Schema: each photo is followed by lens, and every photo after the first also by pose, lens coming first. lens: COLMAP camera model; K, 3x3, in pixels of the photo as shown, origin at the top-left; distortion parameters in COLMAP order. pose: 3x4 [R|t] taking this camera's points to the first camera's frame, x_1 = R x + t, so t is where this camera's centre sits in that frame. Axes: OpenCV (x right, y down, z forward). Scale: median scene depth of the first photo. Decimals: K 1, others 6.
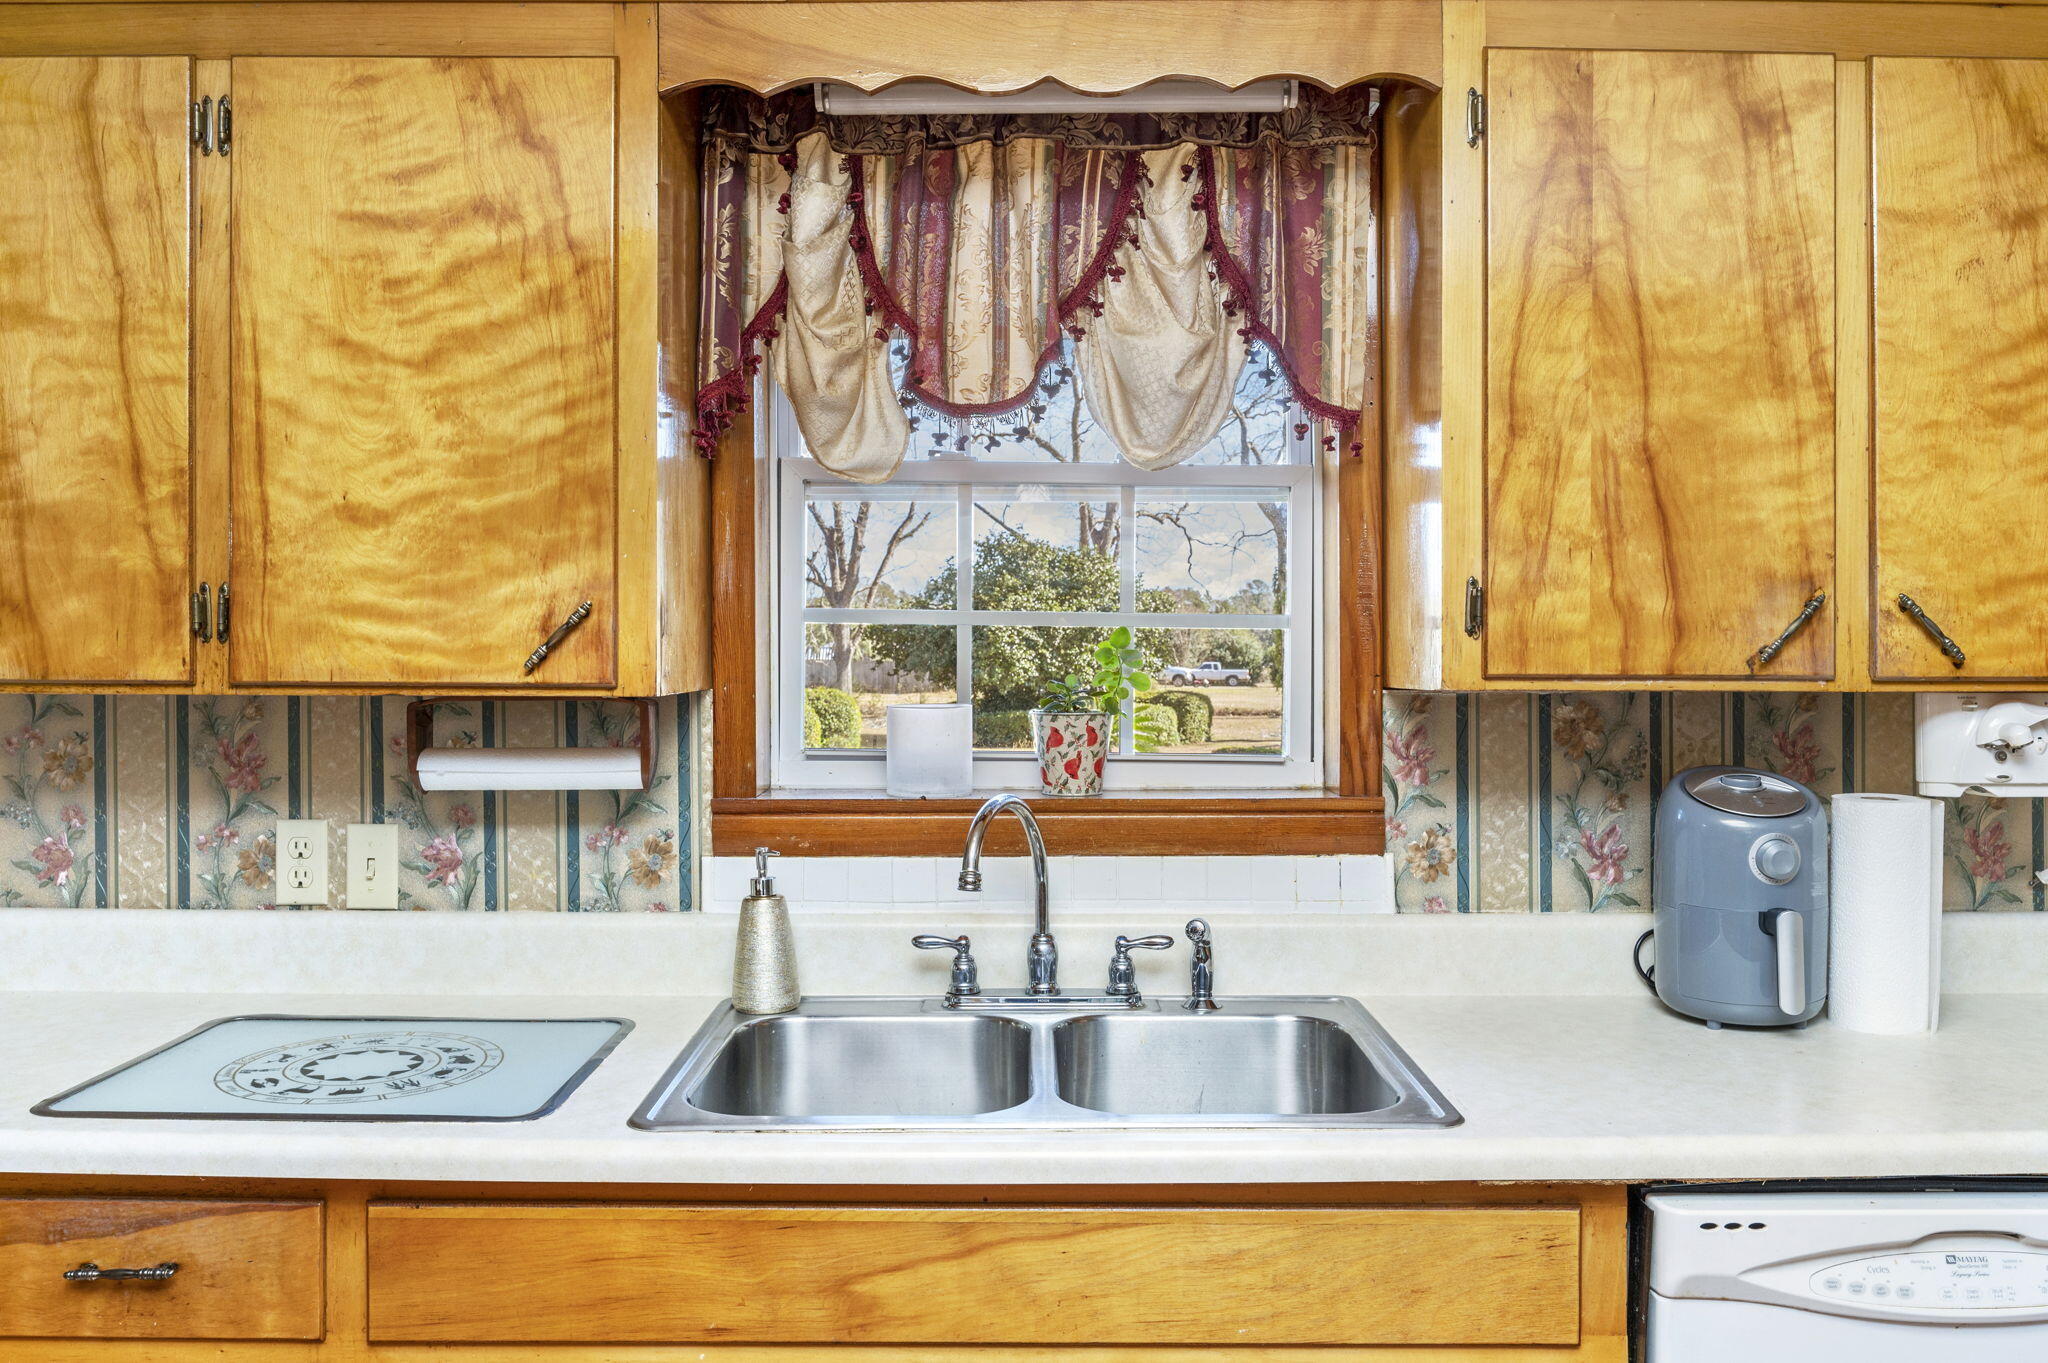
lens RADIAL K [[1646.7, 0, 1024.4], [0, 1646.7, 648.0], [0, 0, 1]] dist [-0.007102, -0.003973]
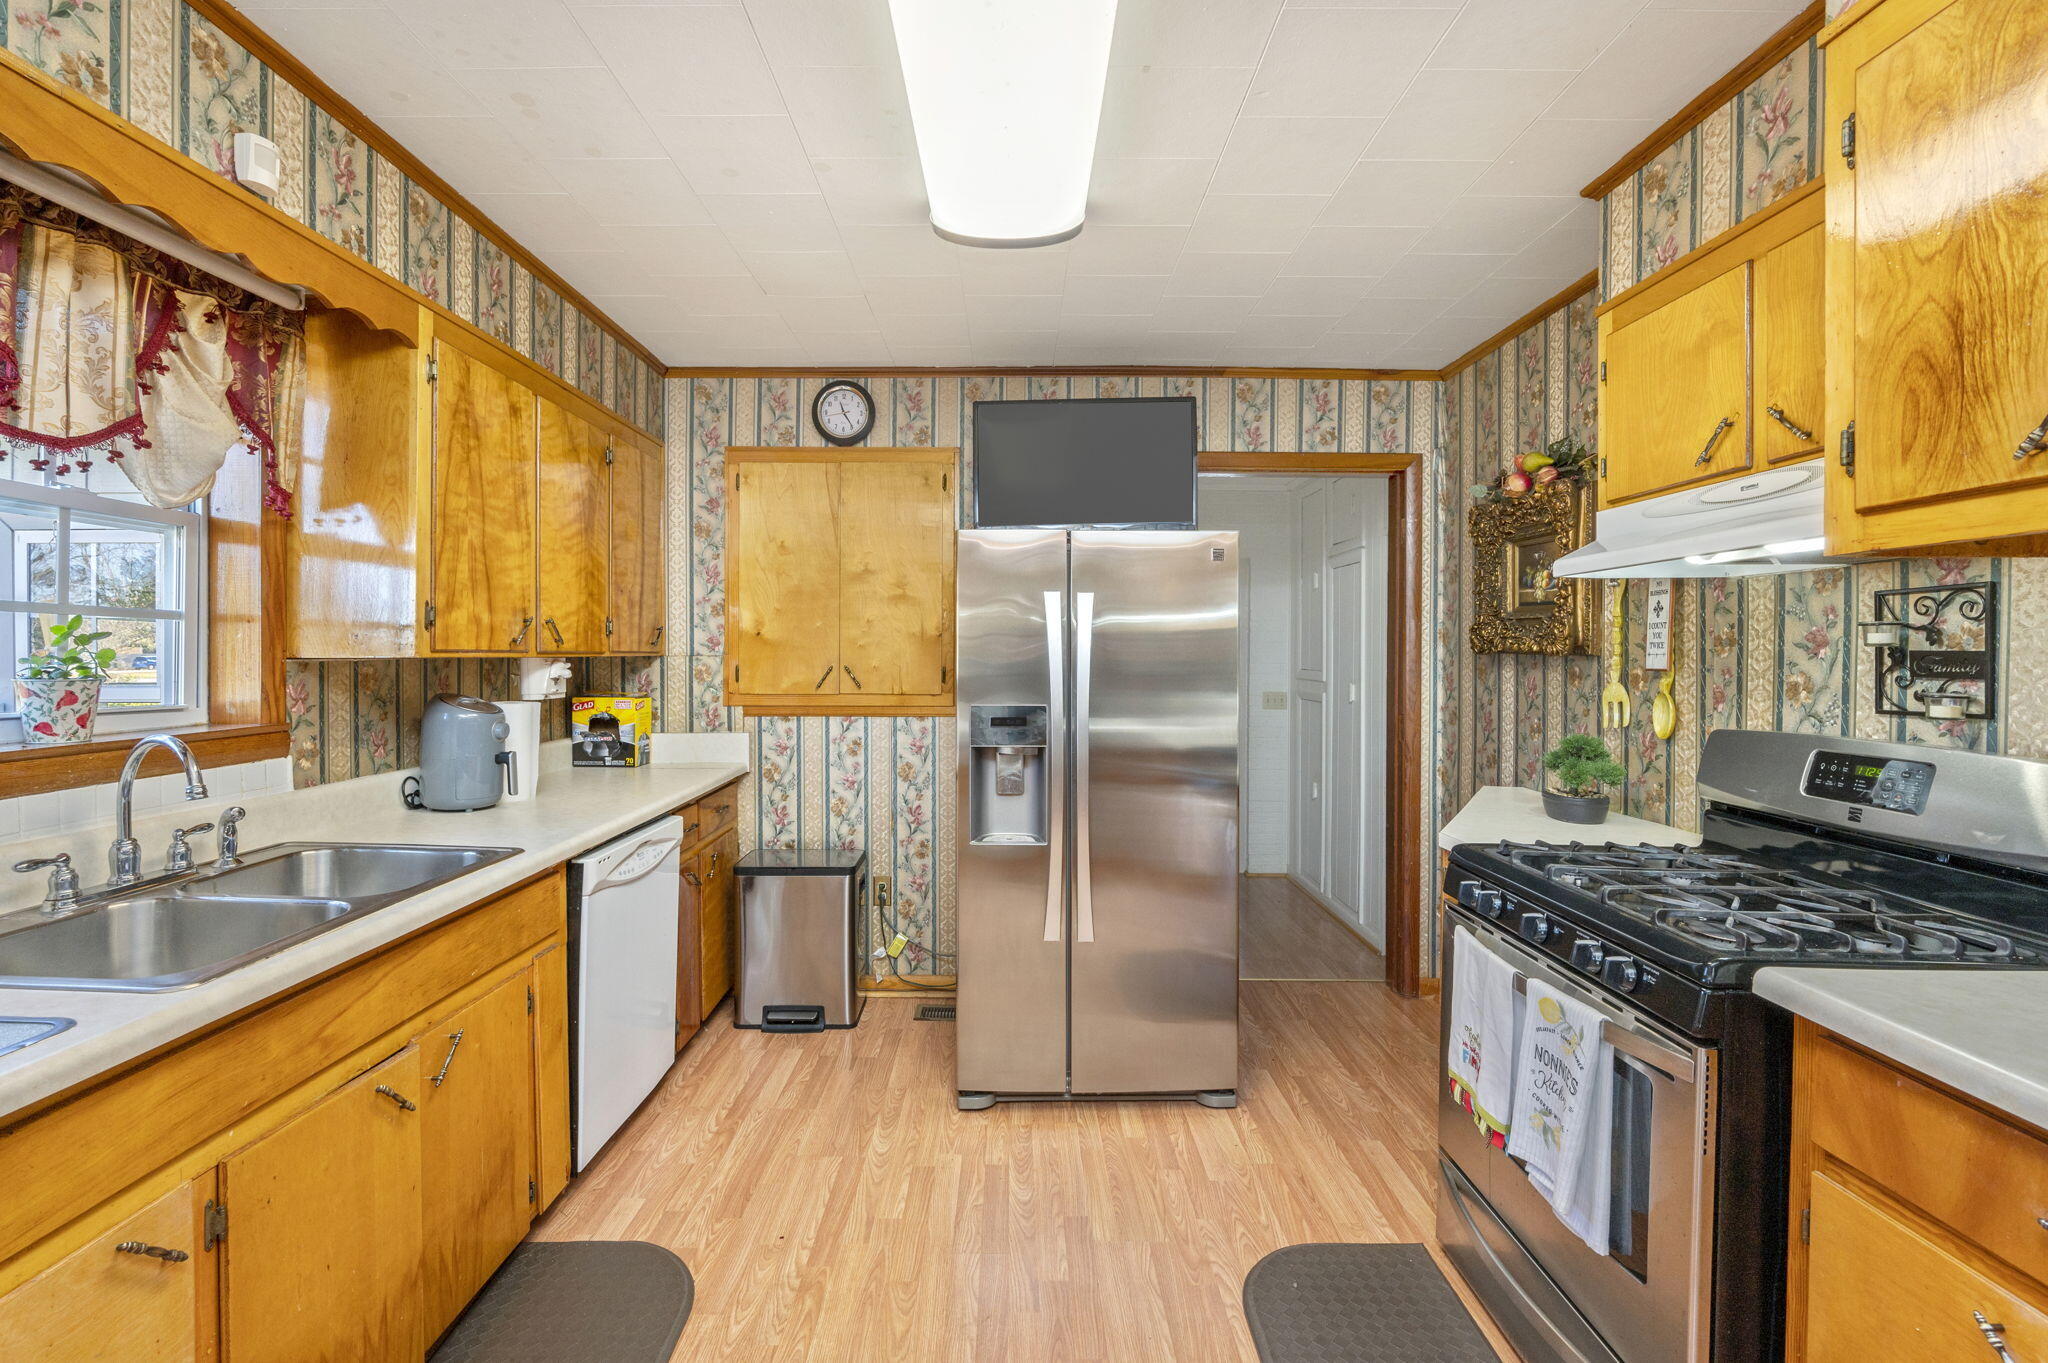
lens RADIAL K [[920.9, 0, 1028.0], [0, 920.9, 667.3], [0, 0, 1]] dist [-0.002359, 0.000285]
pose [[-0.015973, -0.016066, 0.999743, -0.844945], [-0.010332, 0.999820, 0.015902, 0.012023], [-0.999819, -0.010076, -0.016136, 0.289890]]
